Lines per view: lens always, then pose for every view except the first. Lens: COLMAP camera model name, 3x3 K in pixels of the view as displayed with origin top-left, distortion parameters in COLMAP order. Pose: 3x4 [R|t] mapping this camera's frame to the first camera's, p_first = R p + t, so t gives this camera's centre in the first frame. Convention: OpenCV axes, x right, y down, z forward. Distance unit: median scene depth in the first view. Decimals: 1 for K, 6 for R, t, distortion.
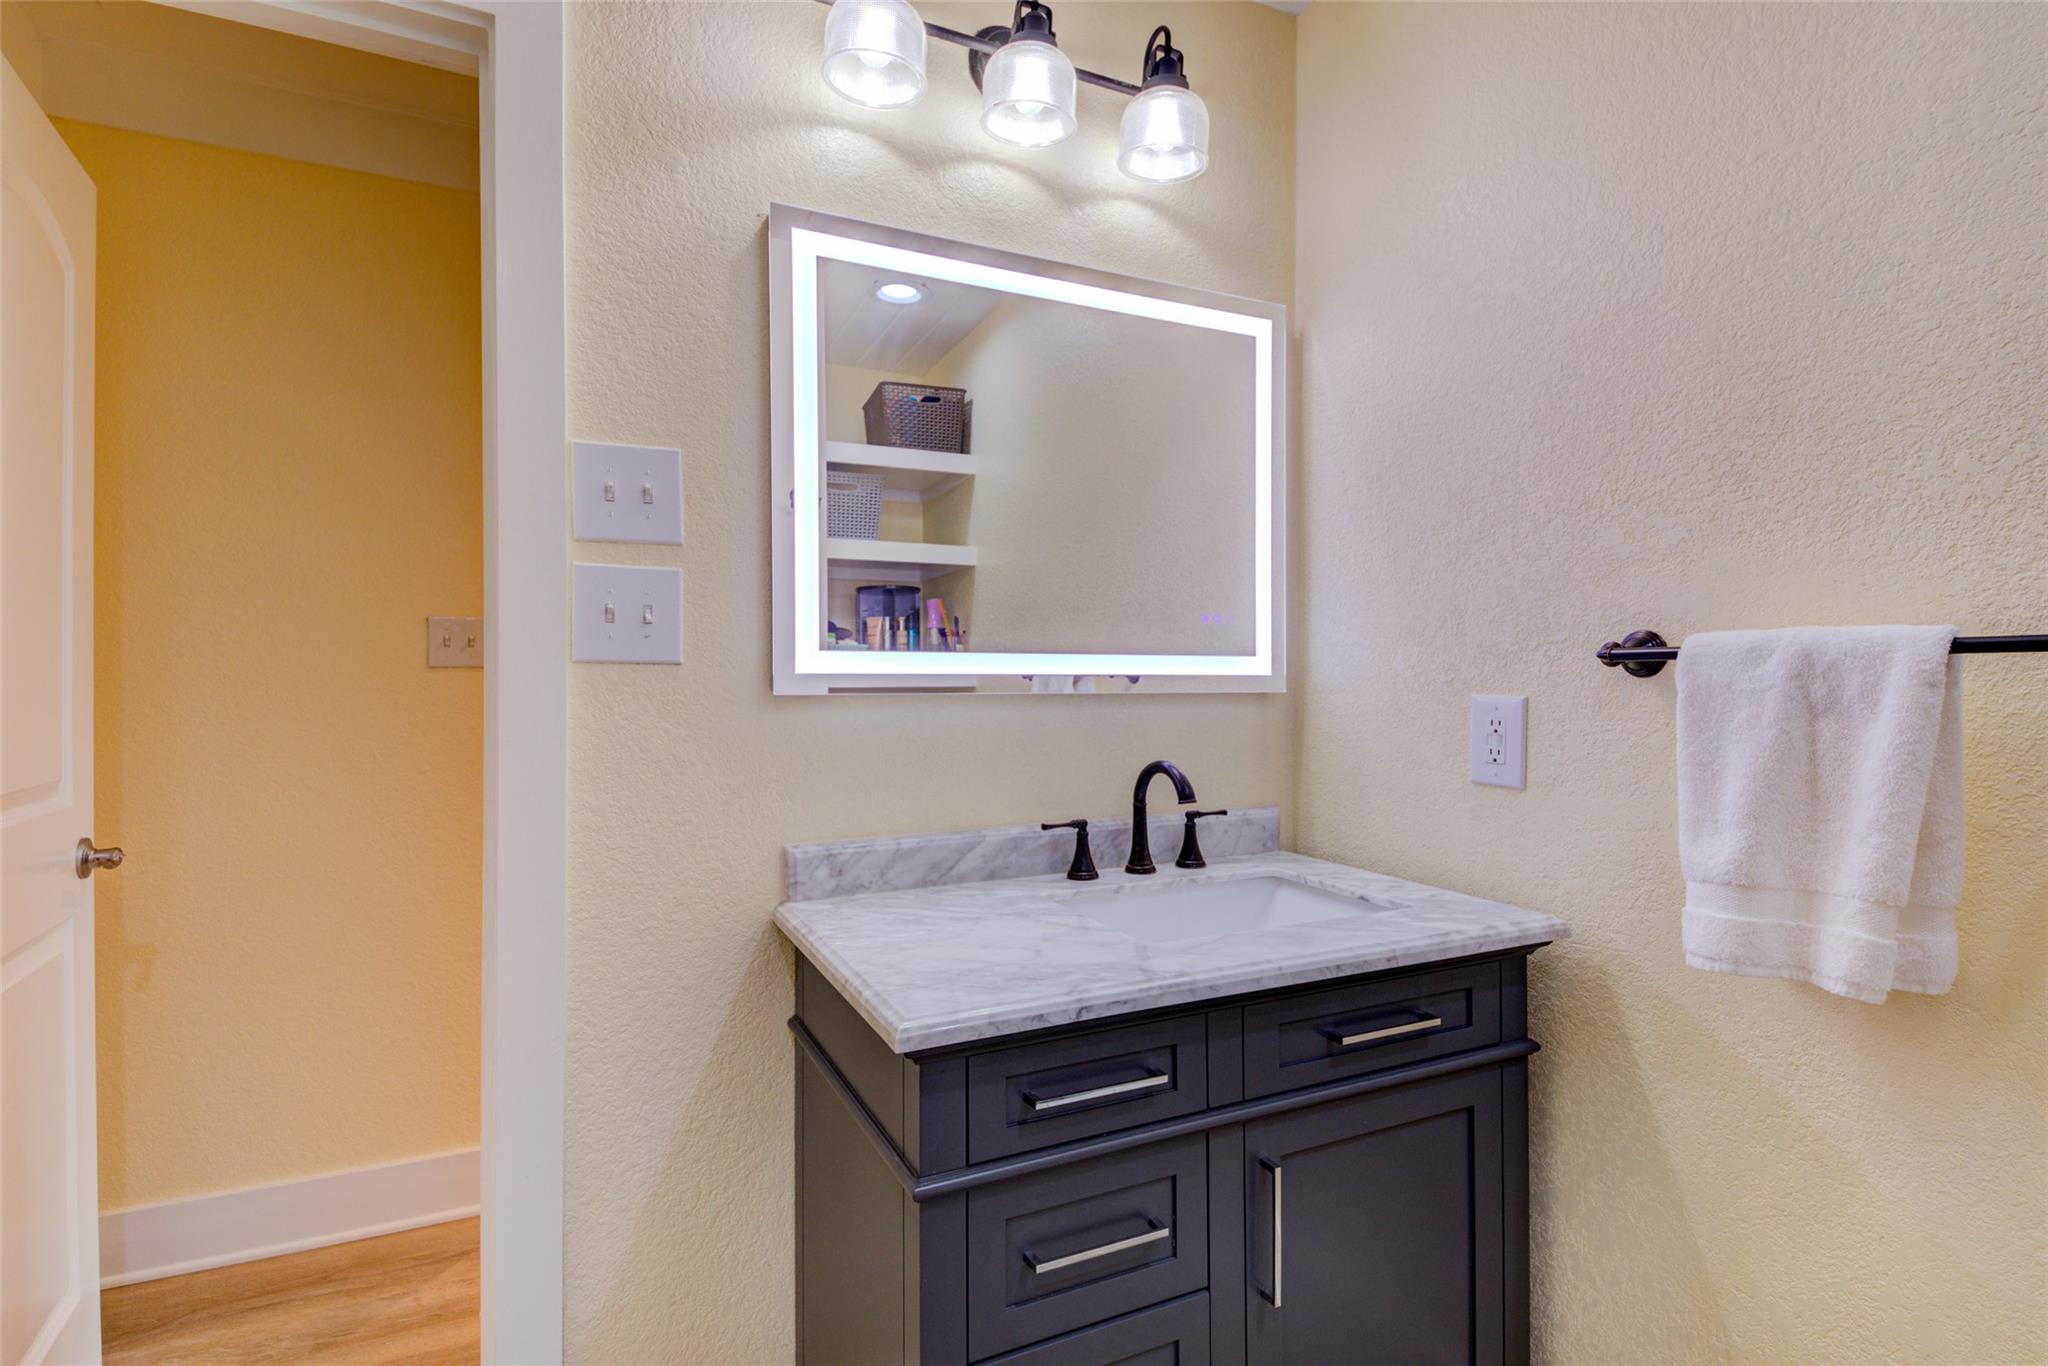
lens RADIAL K [[1015.2, 0, 1044.3], [0, 1015.2, 680.3], [0, 0, 1]] dist [0.002899, 0.000167]
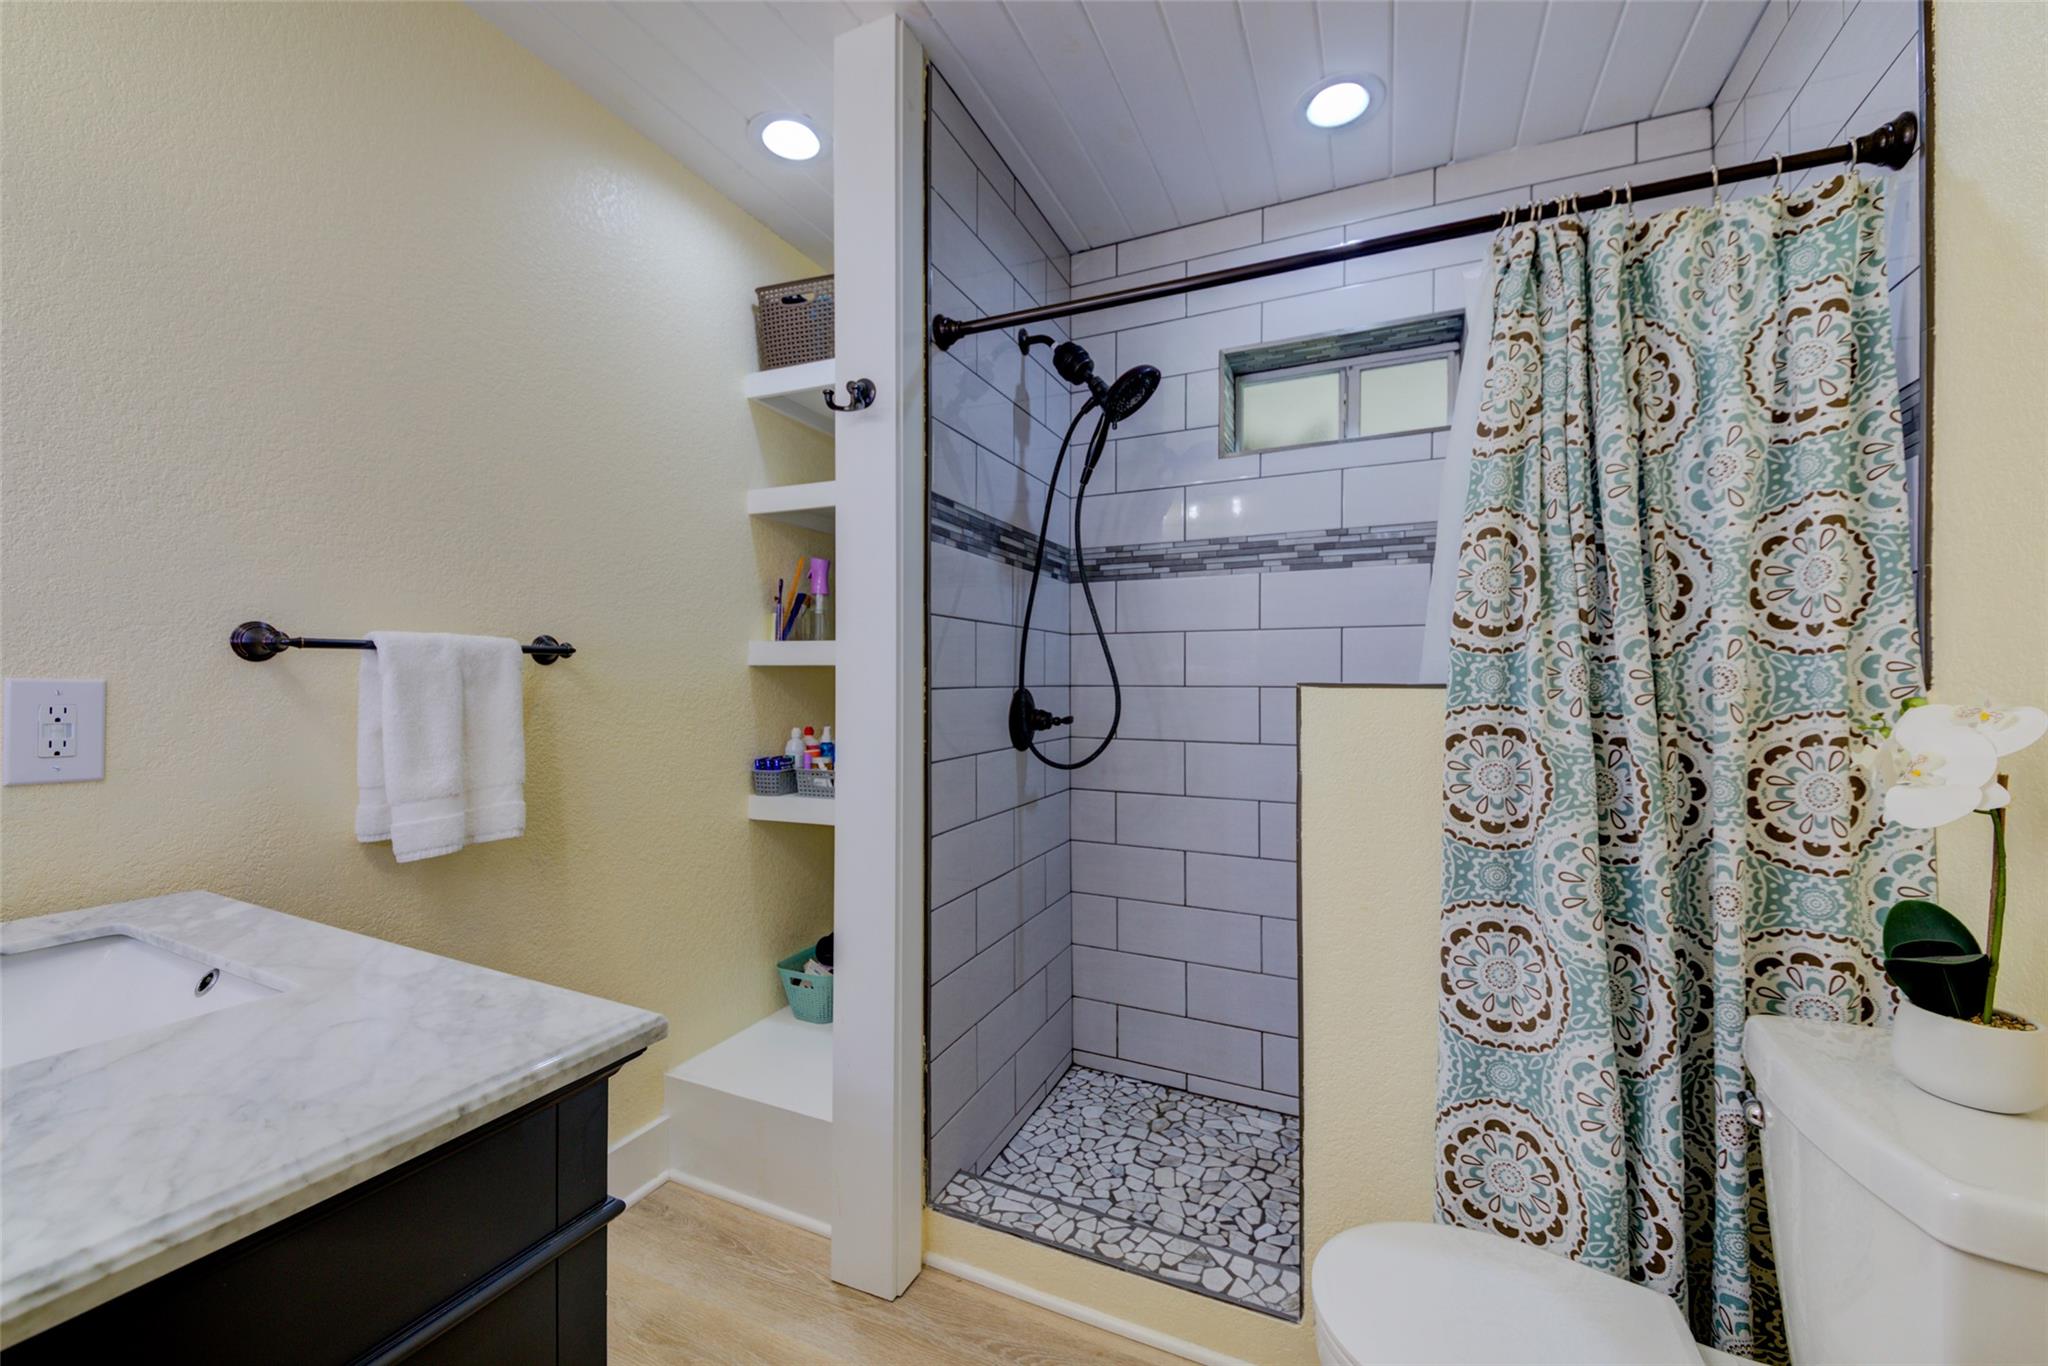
lens RADIAL K [[841.1, 0, 1029.4], [0, 841.1, 678.8], [0, 0, 1]] dist [0.002662, 0.000067]
pose [[-0.616869, -0.006234, 0.787041, -0.852725], [-0.003246, 0.999980, 0.005377, 0.010625], [-0.787059, 0.000763, -0.616877, 1.044120]]
